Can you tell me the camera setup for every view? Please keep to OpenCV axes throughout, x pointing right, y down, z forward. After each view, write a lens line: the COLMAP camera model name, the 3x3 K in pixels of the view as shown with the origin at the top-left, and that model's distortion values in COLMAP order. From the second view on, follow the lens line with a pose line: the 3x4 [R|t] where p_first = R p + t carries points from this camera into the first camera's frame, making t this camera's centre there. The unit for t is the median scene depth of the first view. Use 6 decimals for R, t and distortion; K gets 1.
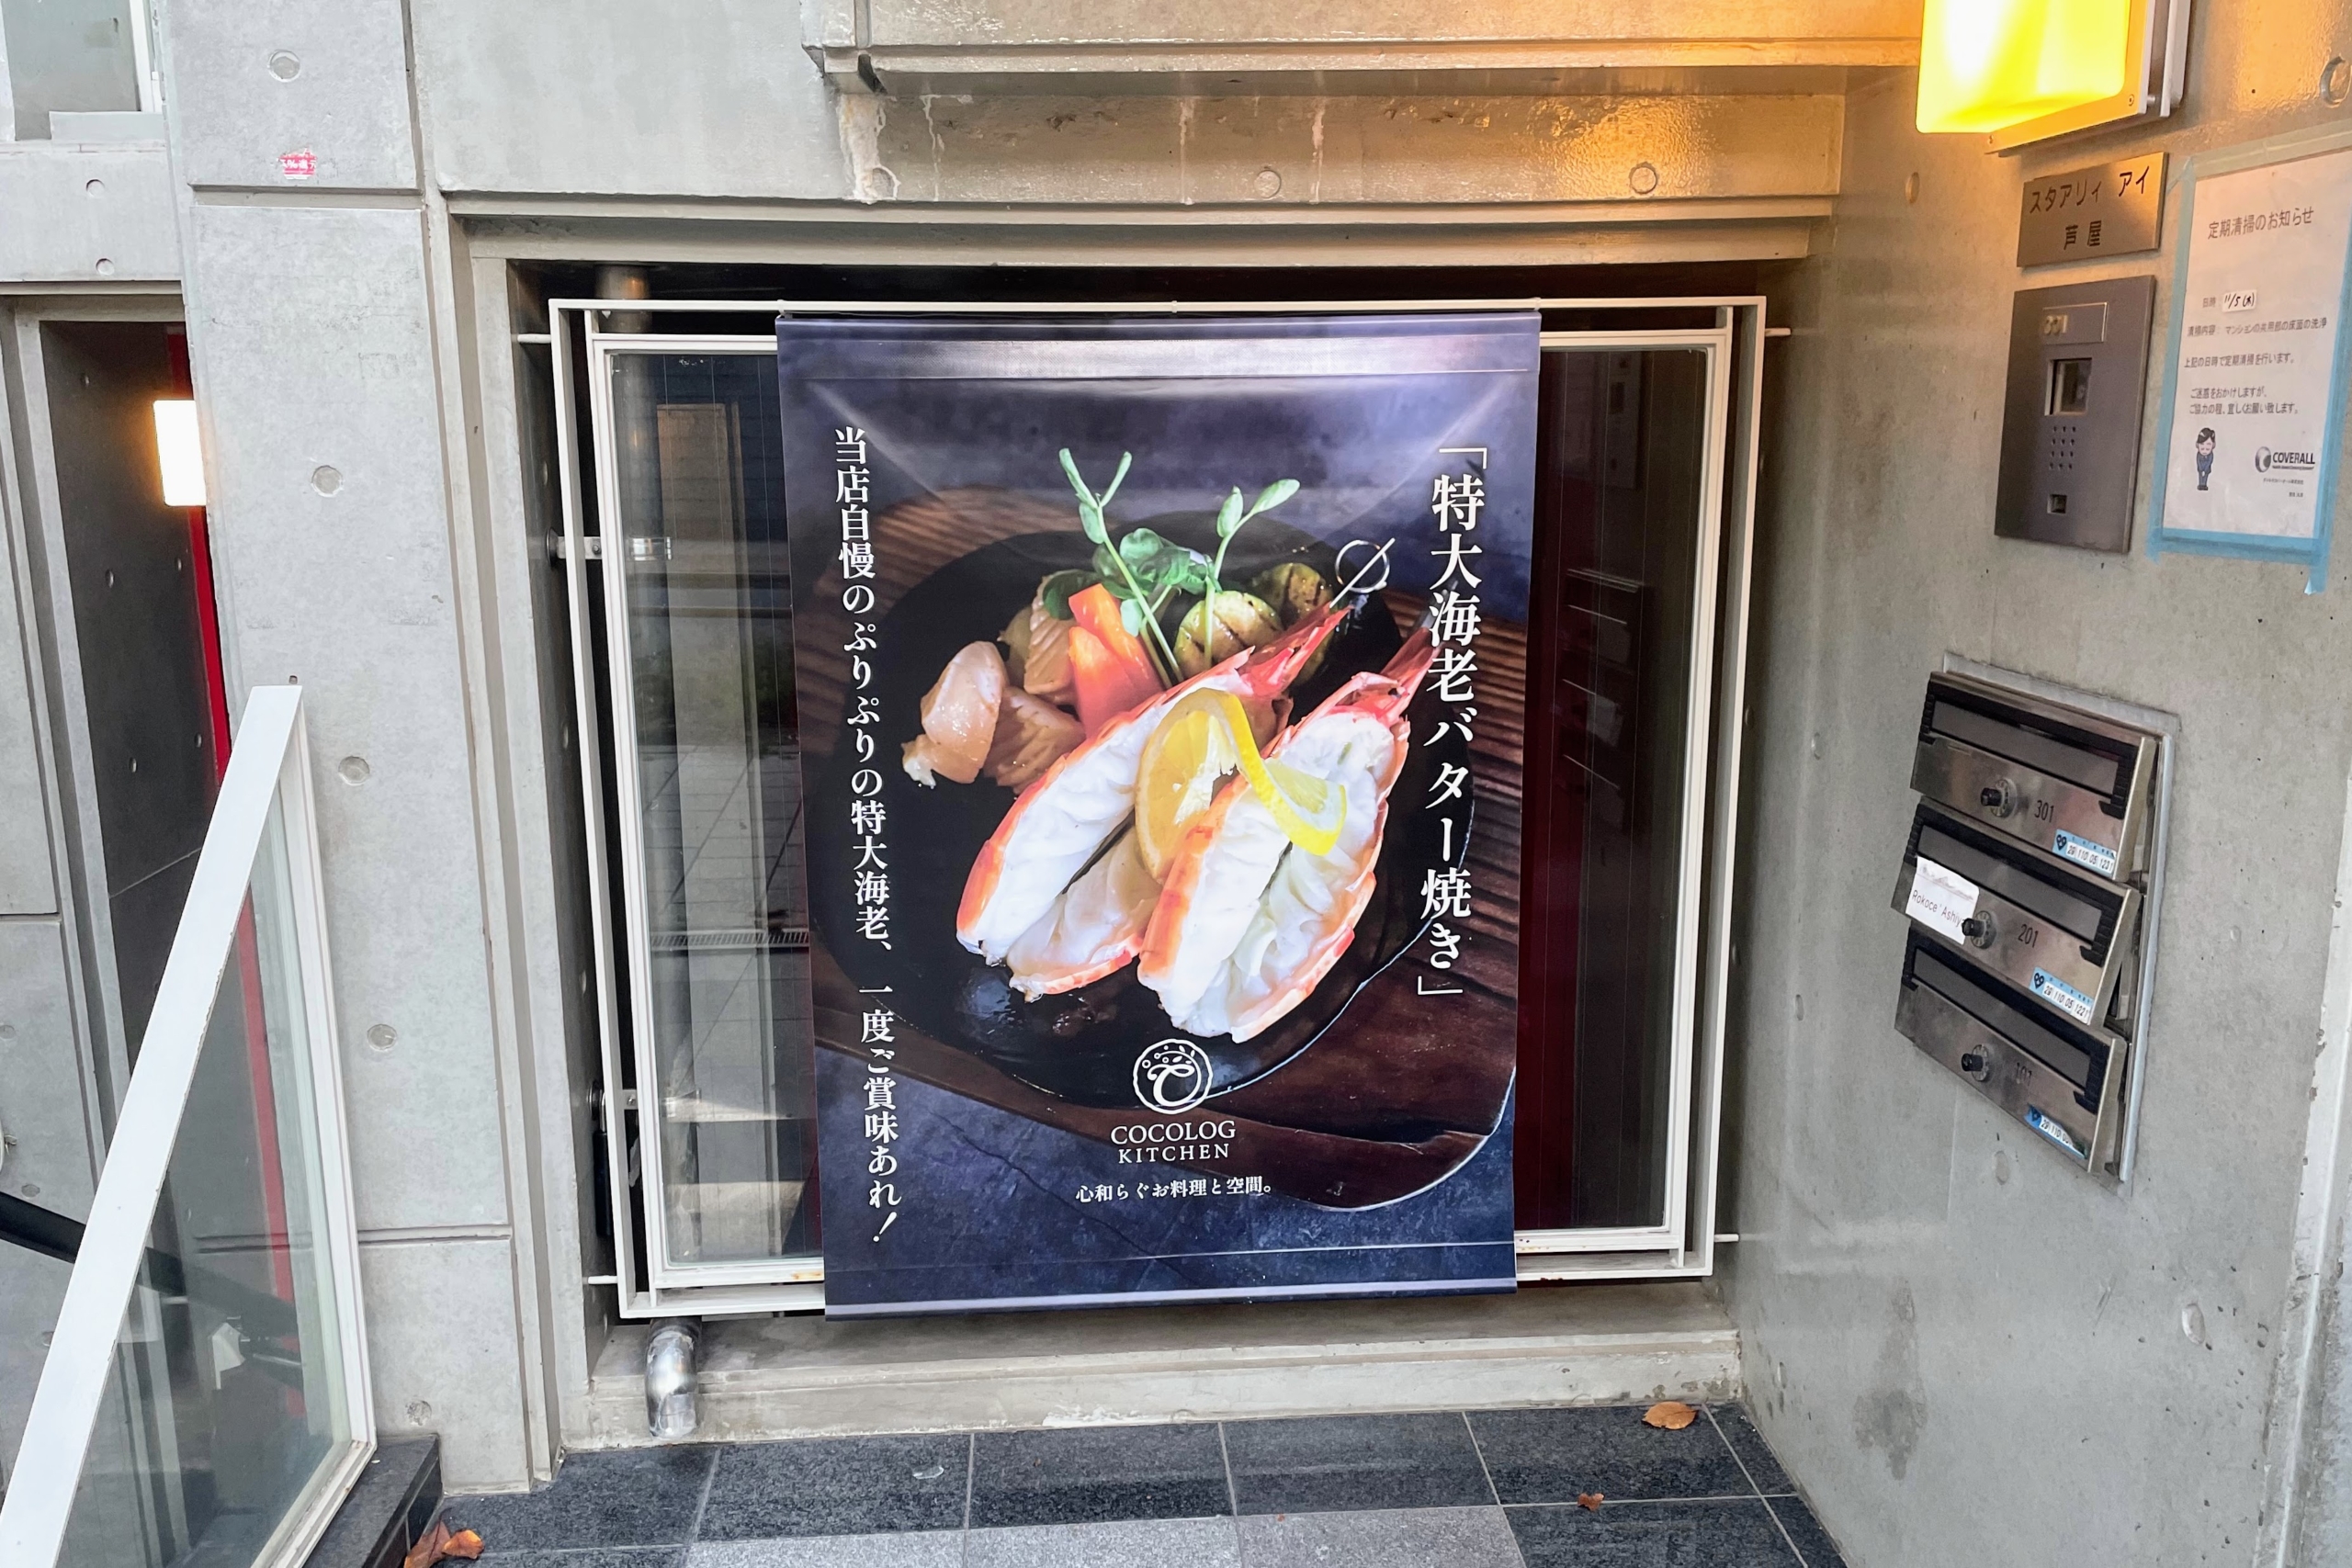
lens RADIAL K [[1987.5, 0, 1145.6], [0, 1987.5, 836.2], [0, 0, 1]] dist [0.104535, -0.081867]
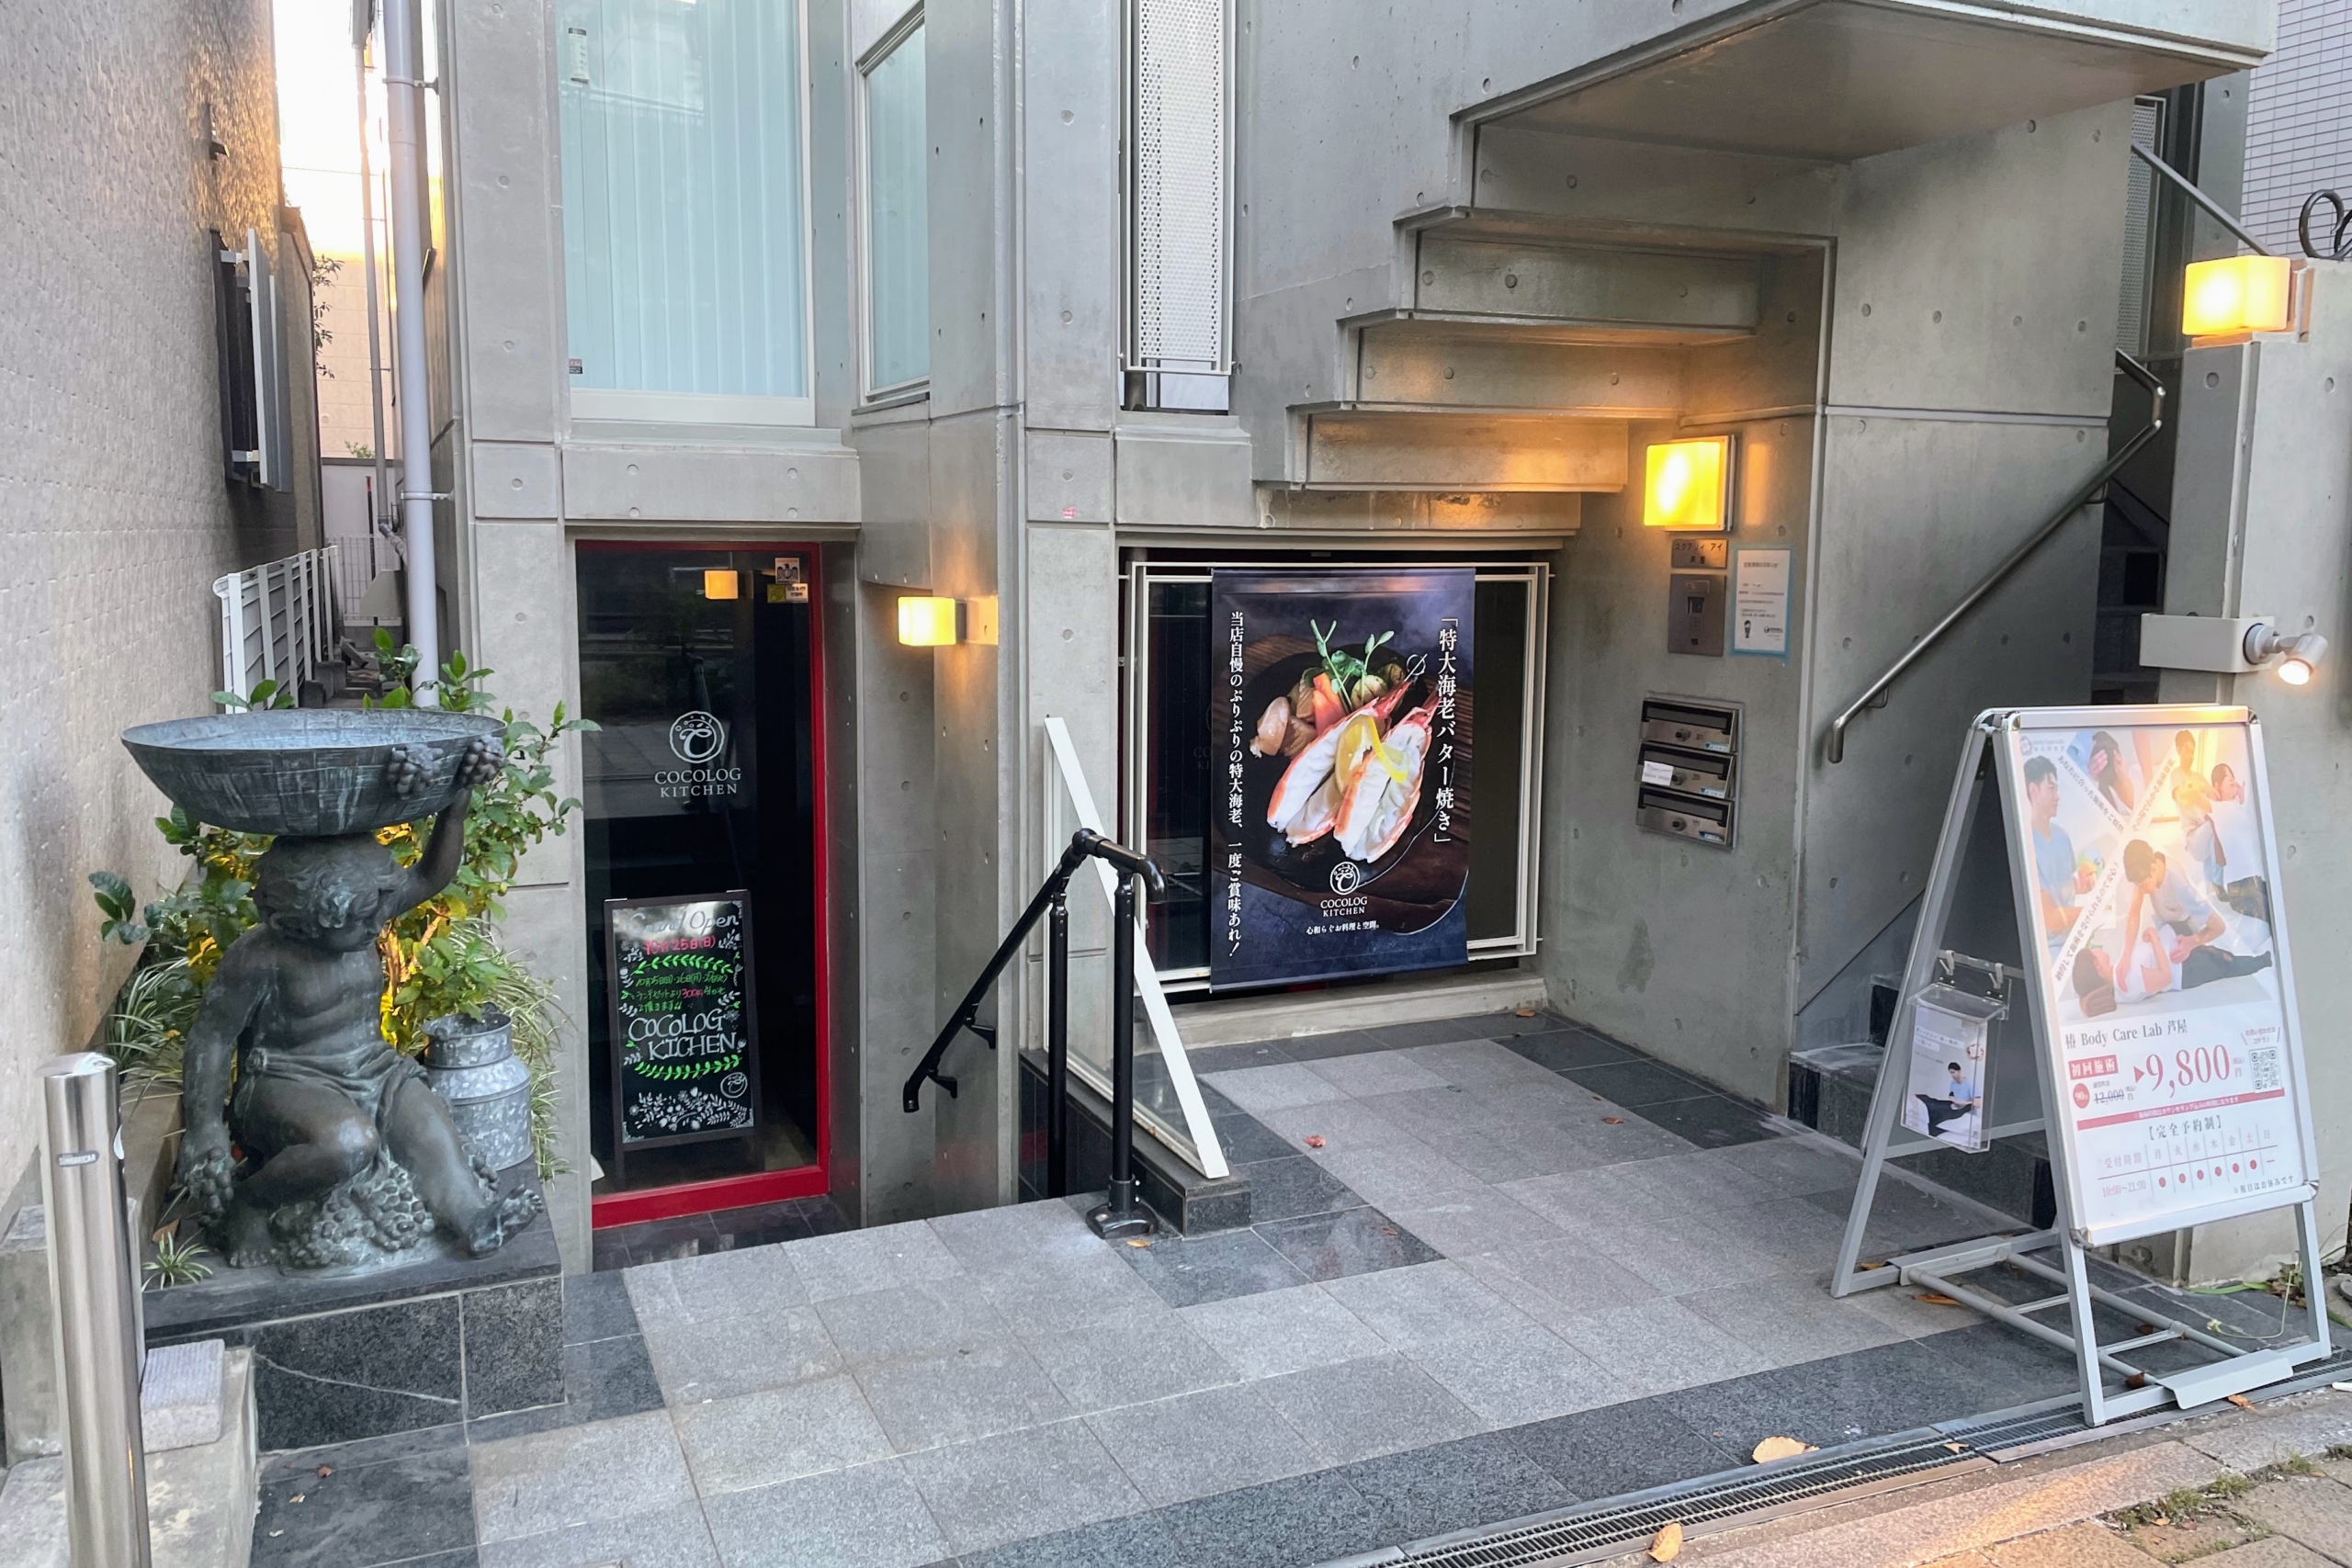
lens RADIAL K [[1835.0, 0, 1164.7], [0, 1835.0, 771.9], [0, 0, 1]] dist [0.091349, -0.110718]
pose [[0.940406, -0.029586, 0.338763, -0.976271], [0.059602, 0.995127, -0.078545, 0.161550], [-0.334789, 0.094055, 0.937588, -1.051296]]
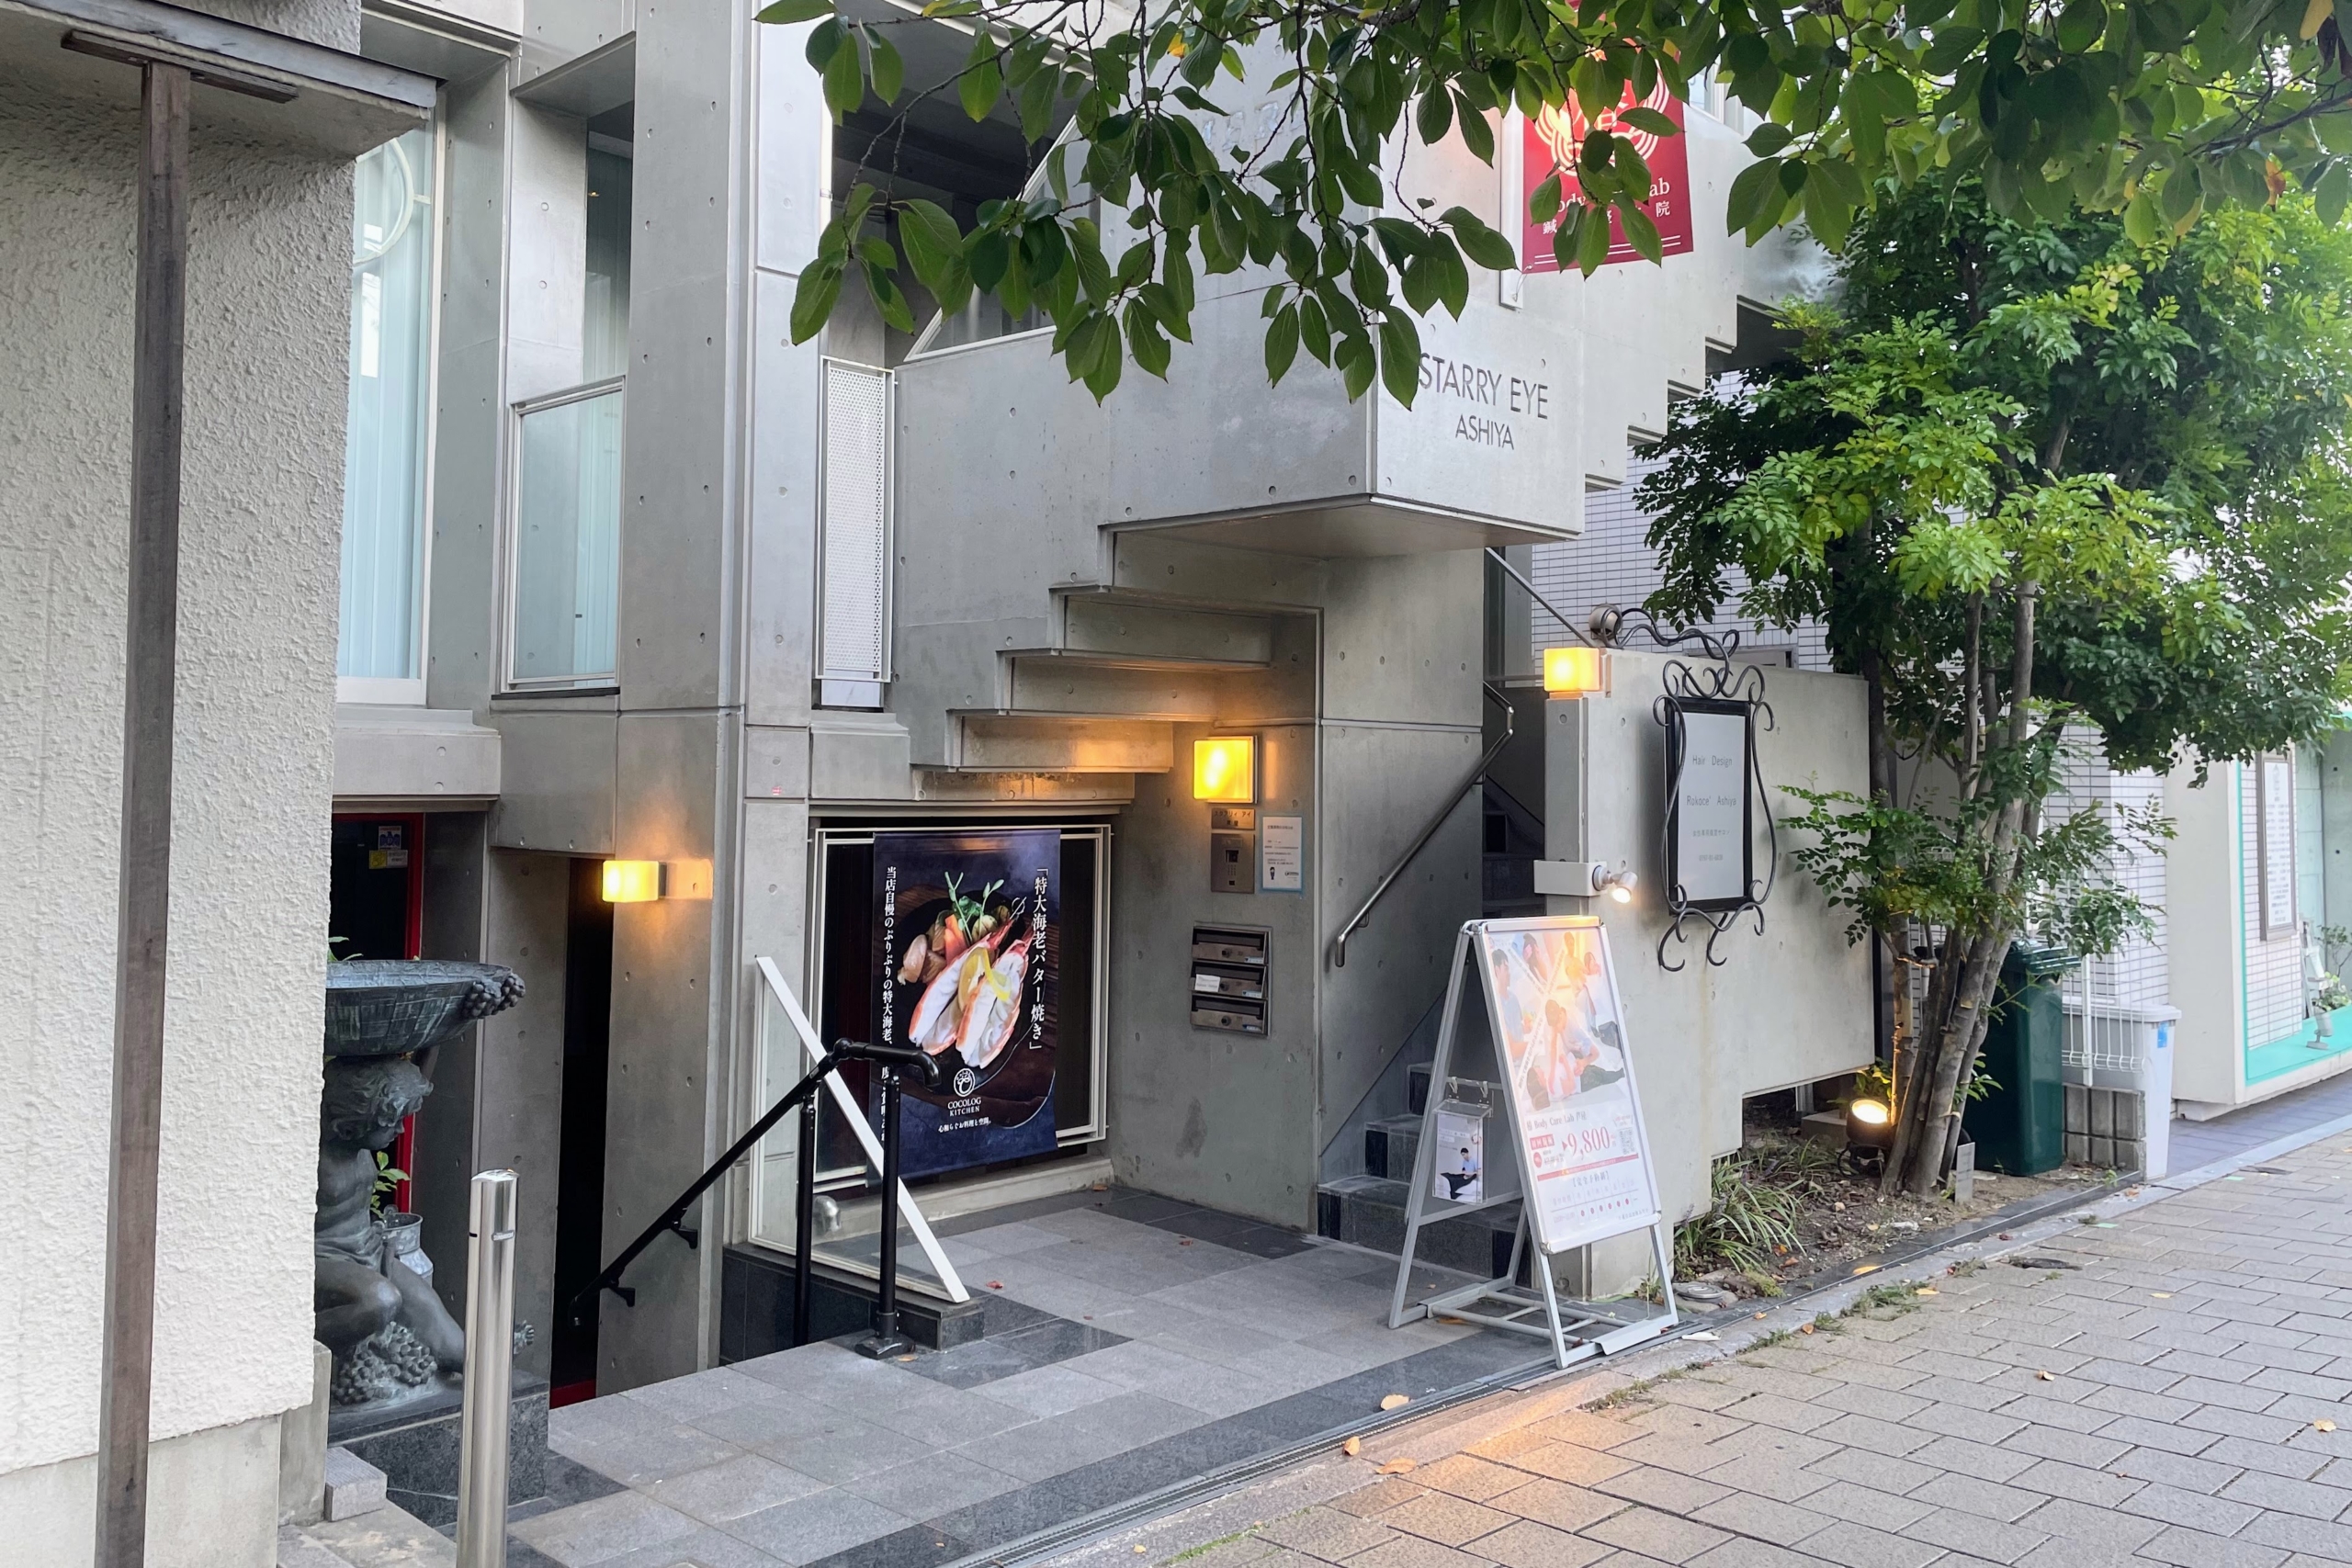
lens RADIAL K [[1987.5, 0, 1259.4], [0, 1987.5, 689.2], [0, 0, 1]] dist [0.104535, -0.081867]
pose [[0.727439, 0.044588, 0.684722, -1.795775], [0.135419, 0.968932, -0.206963, 0.237769], [-0.672677, 0.243277, 0.698801, -1.555817]]
